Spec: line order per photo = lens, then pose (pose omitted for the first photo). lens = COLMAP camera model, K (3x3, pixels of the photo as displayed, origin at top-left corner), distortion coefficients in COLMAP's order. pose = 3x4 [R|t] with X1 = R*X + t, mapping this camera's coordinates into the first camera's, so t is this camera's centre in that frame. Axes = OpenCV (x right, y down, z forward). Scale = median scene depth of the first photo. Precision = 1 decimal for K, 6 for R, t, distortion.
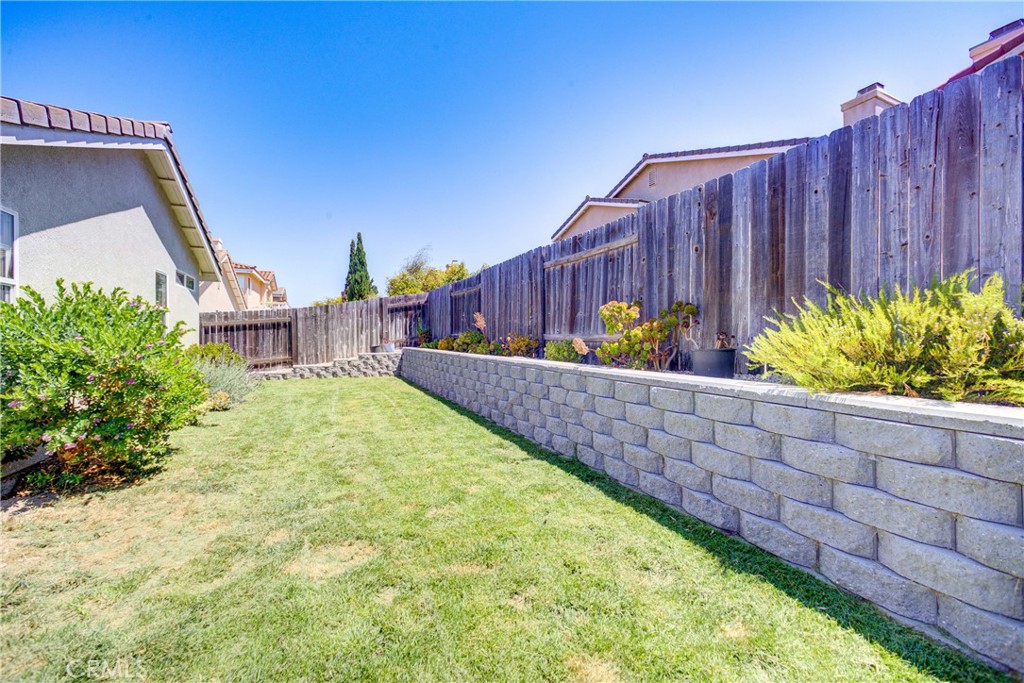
lens RADIAL K [[404.2, 0, 506.2], [0, 404.2, 335.7], [0, 0, 1]] dist [-0.021899, 0.009426]
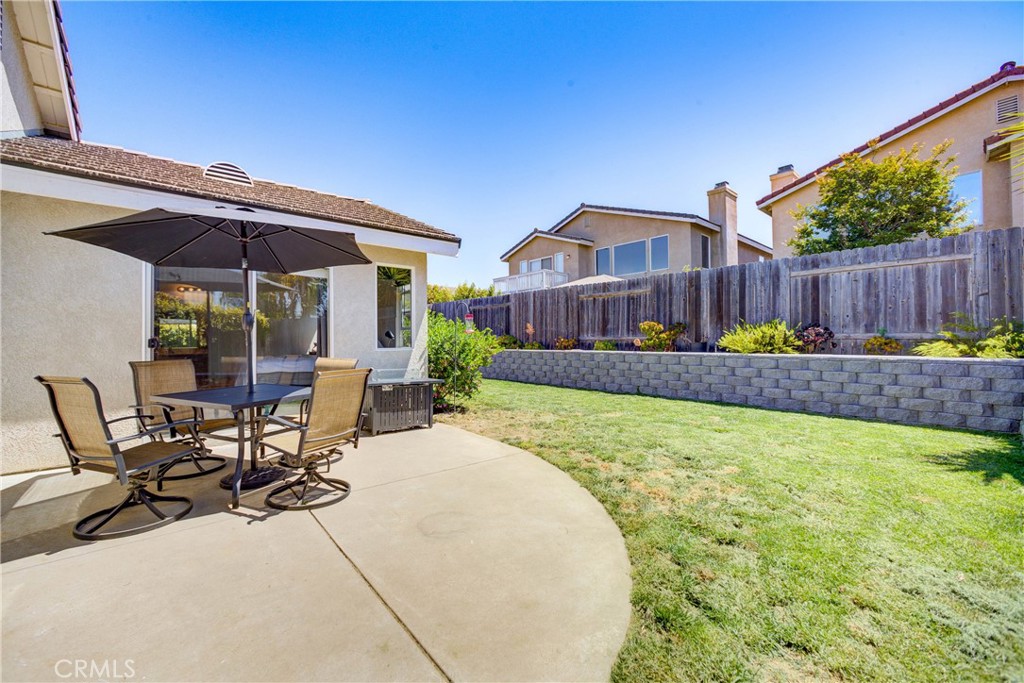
lens RADIAL K [[404.2, 0, 506.2], [0, 404.2, 335.7], [0, 0, 1]] dist [-0.021899, 0.009426]
pose [[0.960169, -0.006023, 0.279354, -1.166372], [0.007932, 0.999952, -0.005701, -0.003140], [-0.279307, 0.007690, 0.960171, -0.941189]]
